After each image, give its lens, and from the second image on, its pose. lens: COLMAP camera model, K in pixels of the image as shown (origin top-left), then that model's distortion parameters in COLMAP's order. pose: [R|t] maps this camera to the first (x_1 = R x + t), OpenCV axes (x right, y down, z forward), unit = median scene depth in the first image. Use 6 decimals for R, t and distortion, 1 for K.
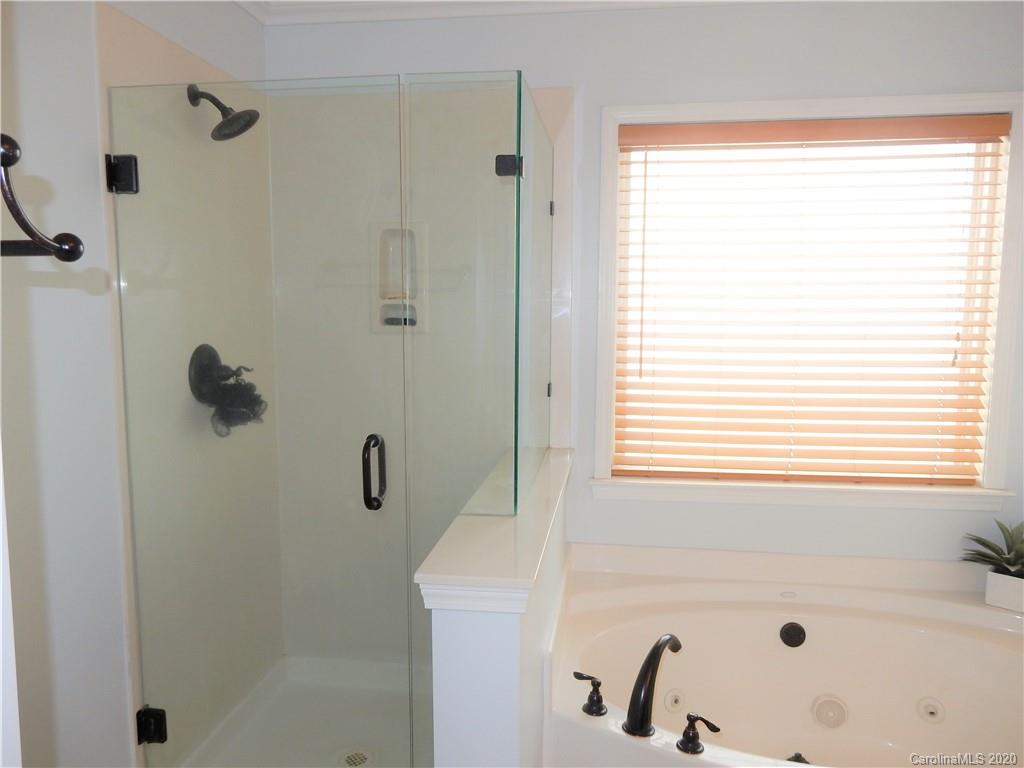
lens RADIAL K [[732.1, 0, 516.9], [0, 732.1, 378.8], [0, 0, 1]] dist [-0.015104, 0.003183]
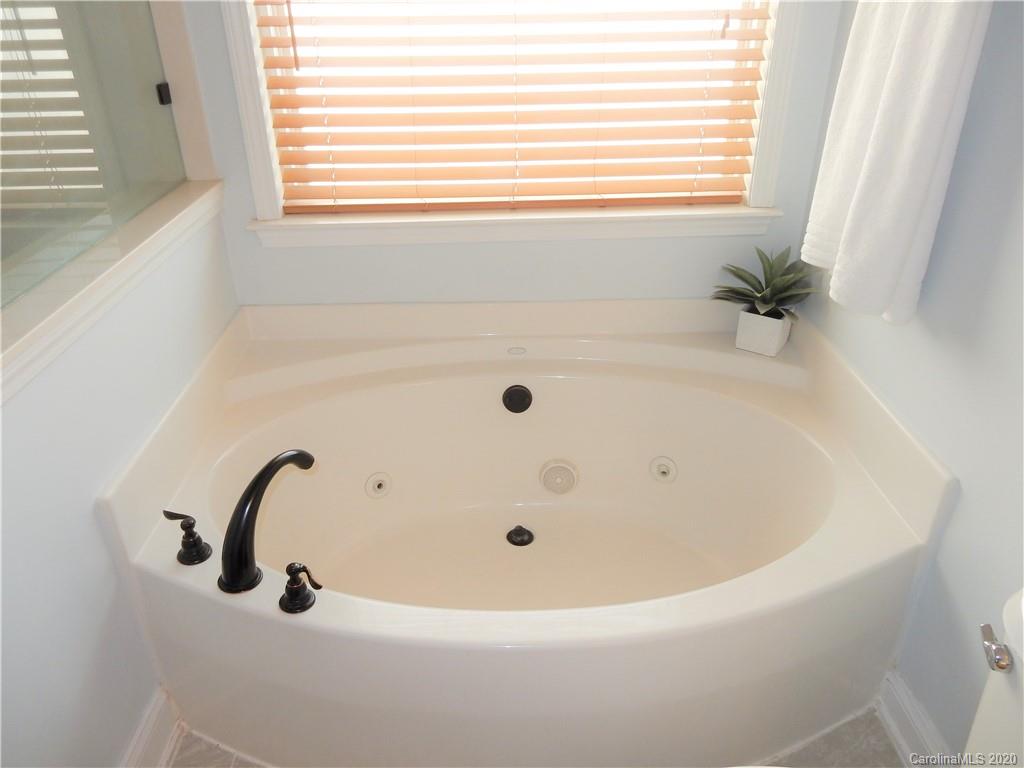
lens RADIAL K [[732.1, 0, 516.9], [0, 732.1, 378.8], [0, 0, 1]] dist [-0.015104, 0.003183]
pose [[0.984178, -0.095895, 0.148989, 0.257657], [0.030550, 0.920128, 0.390424, 0.004842], [-0.174529, -0.379695, 0.908500, 0.253935]]
